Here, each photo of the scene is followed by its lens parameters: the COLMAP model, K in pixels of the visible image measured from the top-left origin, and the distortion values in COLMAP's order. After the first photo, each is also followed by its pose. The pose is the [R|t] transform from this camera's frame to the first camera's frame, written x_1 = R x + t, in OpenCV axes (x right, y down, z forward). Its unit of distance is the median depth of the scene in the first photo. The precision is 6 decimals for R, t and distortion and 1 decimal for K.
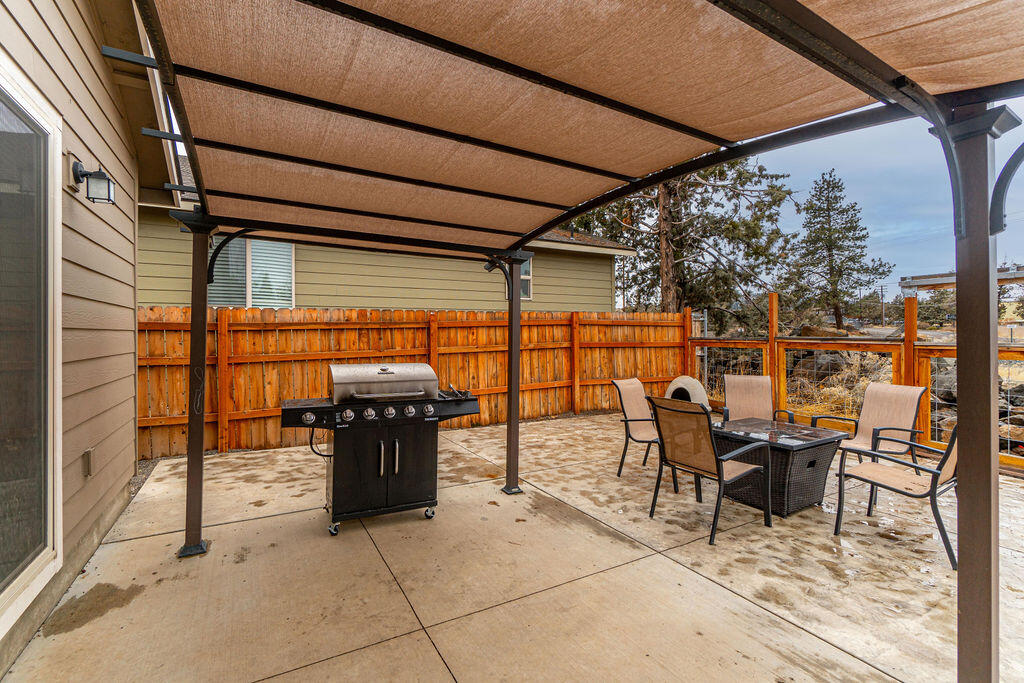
lens RADIAL K [[446.4, 0, 515.2], [0, 446.4, 337.6], [0, 0, 1]] dist [-0.008194, -0.000084]
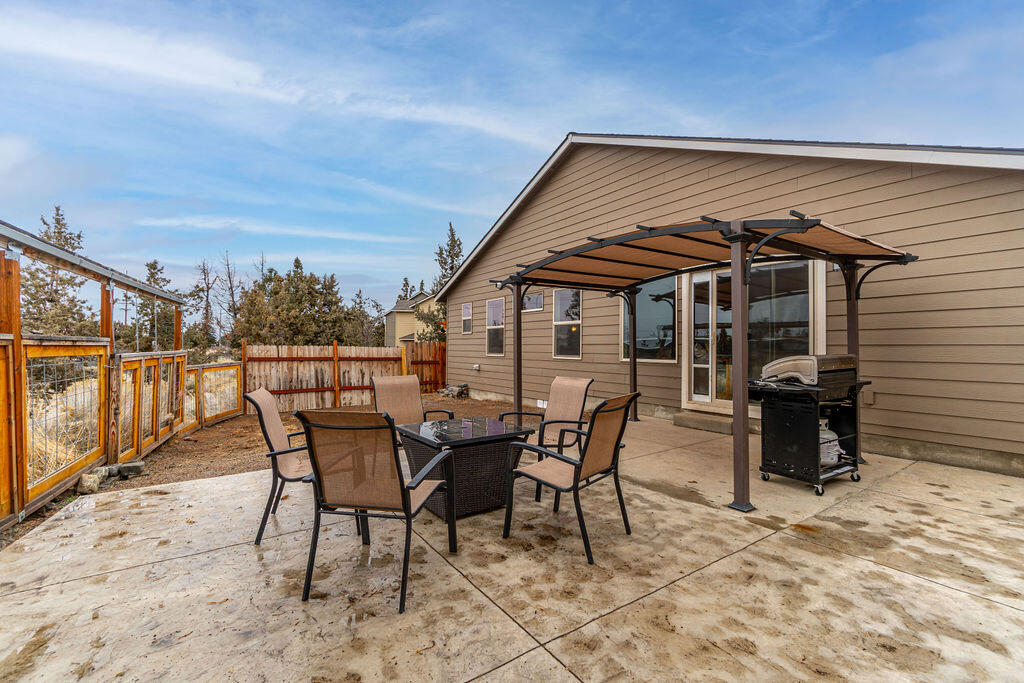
lens RADIAL K [[446.4, 0, 515.2], [0, 446.4, 337.6], [0, 0, 1]] dist [-0.008194, -0.000084]
pose [[-0.995602, -0.000595, -0.093685, 0.303526], [-0.000007, 0.999980, -0.006267, 0.010280], [0.093687, -0.006239, -0.995582, 1.076711]]
